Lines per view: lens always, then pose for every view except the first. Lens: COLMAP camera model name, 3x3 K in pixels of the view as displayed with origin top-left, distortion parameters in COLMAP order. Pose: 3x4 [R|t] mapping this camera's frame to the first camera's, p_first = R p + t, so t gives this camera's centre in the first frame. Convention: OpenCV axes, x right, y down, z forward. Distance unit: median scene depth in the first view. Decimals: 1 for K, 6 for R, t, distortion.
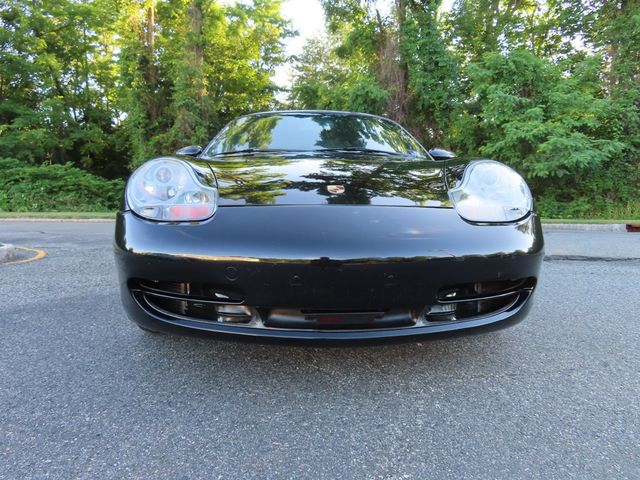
lens RADIAL K [[458.6, 0, 316.9], [0, 458.6, 239.4], [0, 0, 1]] dist [-0.020117, 0.011694]
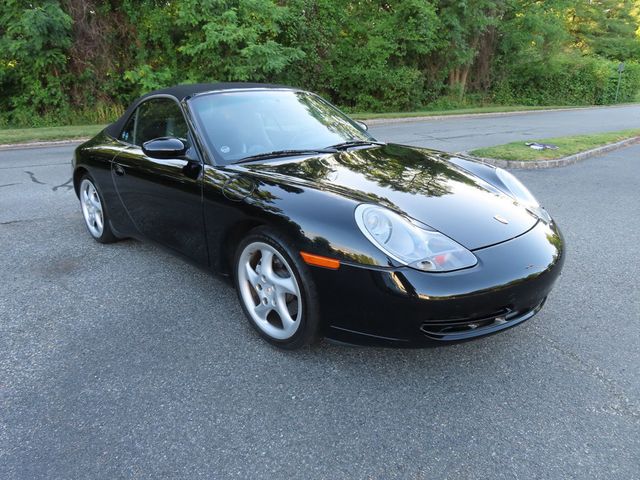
lens RADIAL K [[458.6, 0, 319.5], [0, 458.6, 239.9], [0, 0, 1]] dist [-0.020117, 0.011694]
pose [[0.746071, -0.223539, 0.627223, -0.125959], [0.066758, 0.962330, 0.263562, -0.044310], [-0.662512, -0.154764, 0.732889, 0.026324]]
